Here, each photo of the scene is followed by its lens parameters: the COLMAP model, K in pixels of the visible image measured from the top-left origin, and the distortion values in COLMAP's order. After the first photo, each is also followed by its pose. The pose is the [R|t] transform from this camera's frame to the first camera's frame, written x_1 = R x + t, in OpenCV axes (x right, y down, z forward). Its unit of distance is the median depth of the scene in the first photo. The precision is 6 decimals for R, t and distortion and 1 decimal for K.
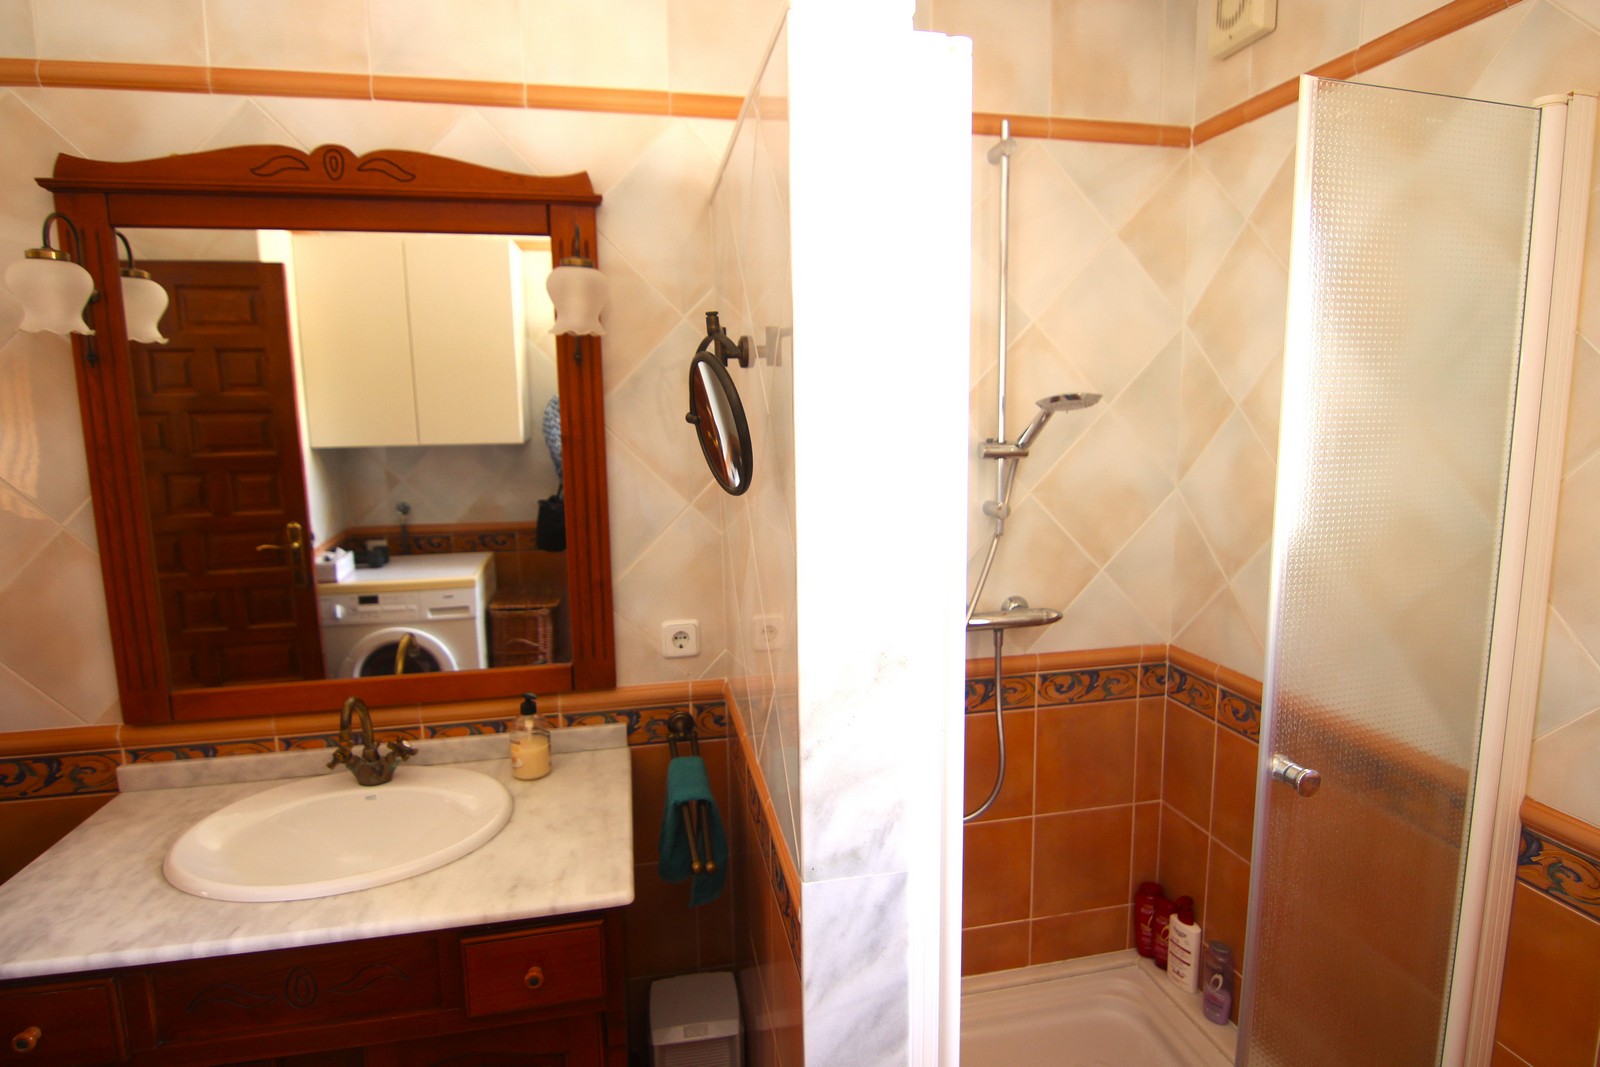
lens RADIAL K [[823.2, 0, 808.5], [0, 823.2, 525.0], [0, 0, 1]] dist [-0.004259, -0.013249]
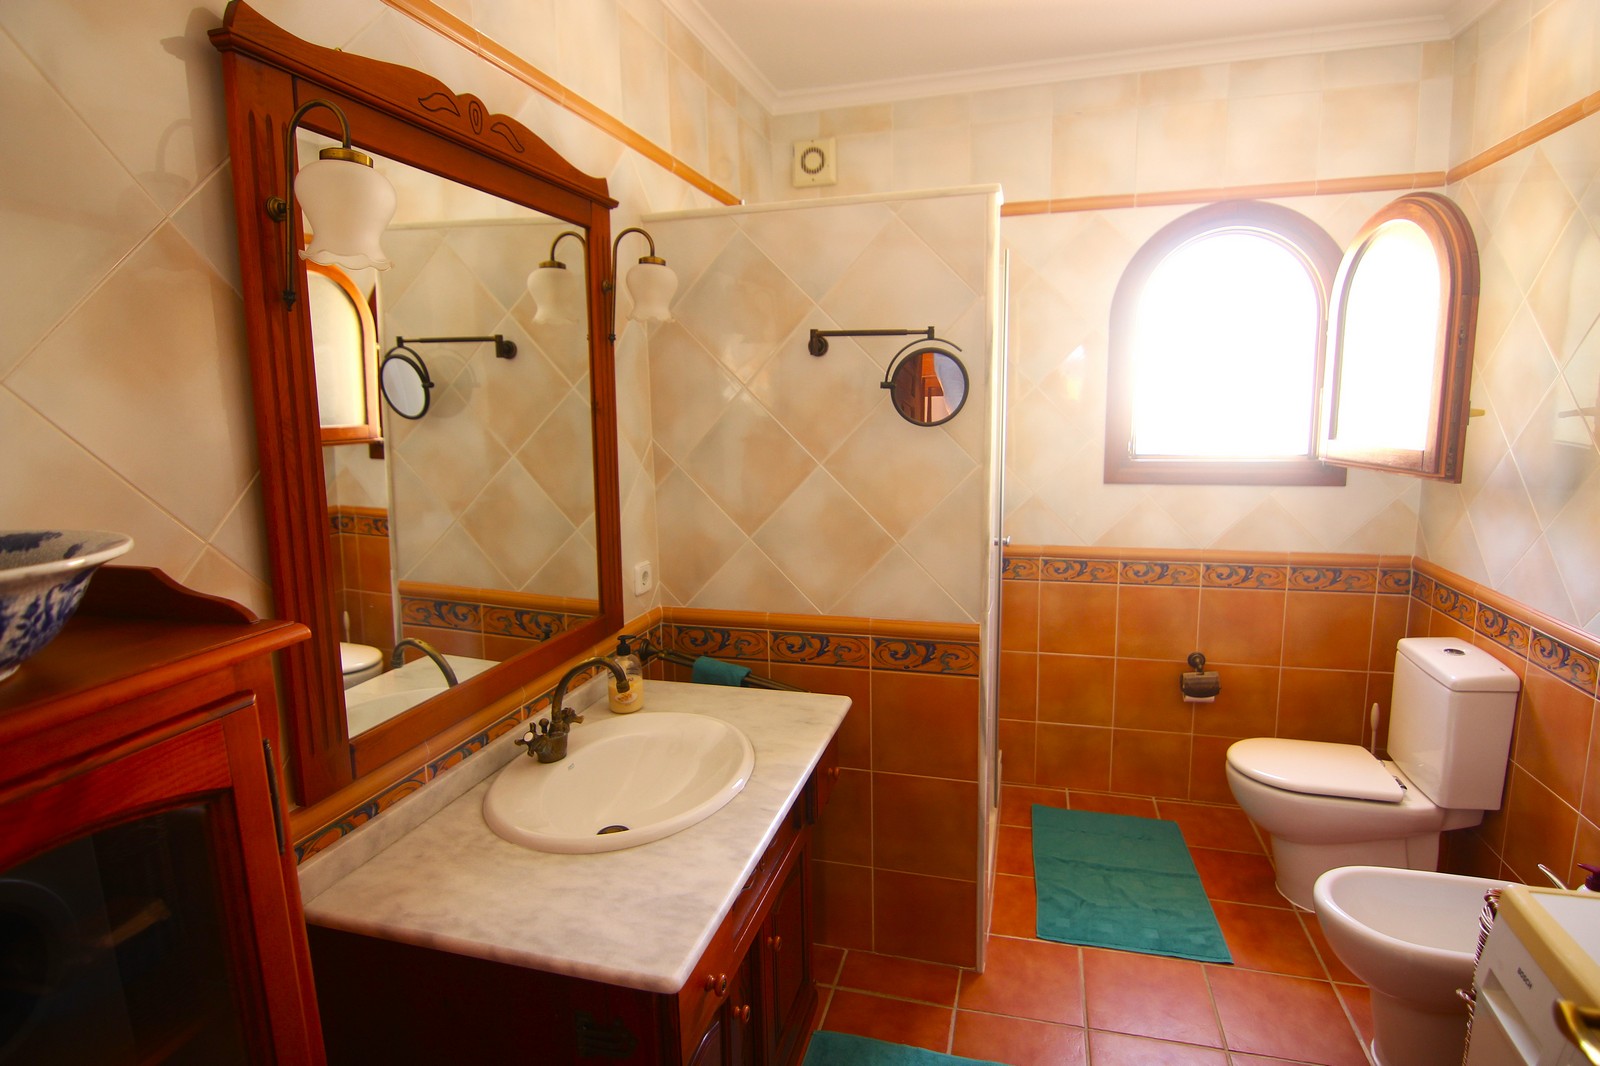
lens RADIAL K [[823.2, 0, 808.5], [0, 823.2, 524.5], [0, 0, 1]] dist [-0.004259, -0.013249]
pose [[0.458723, -0.130194, 0.878990, -1.218541], [0.120620, 0.989175, 0.083566, -0.011443], [-0.880355, 0.067690, 0.469461, 0.241138]]
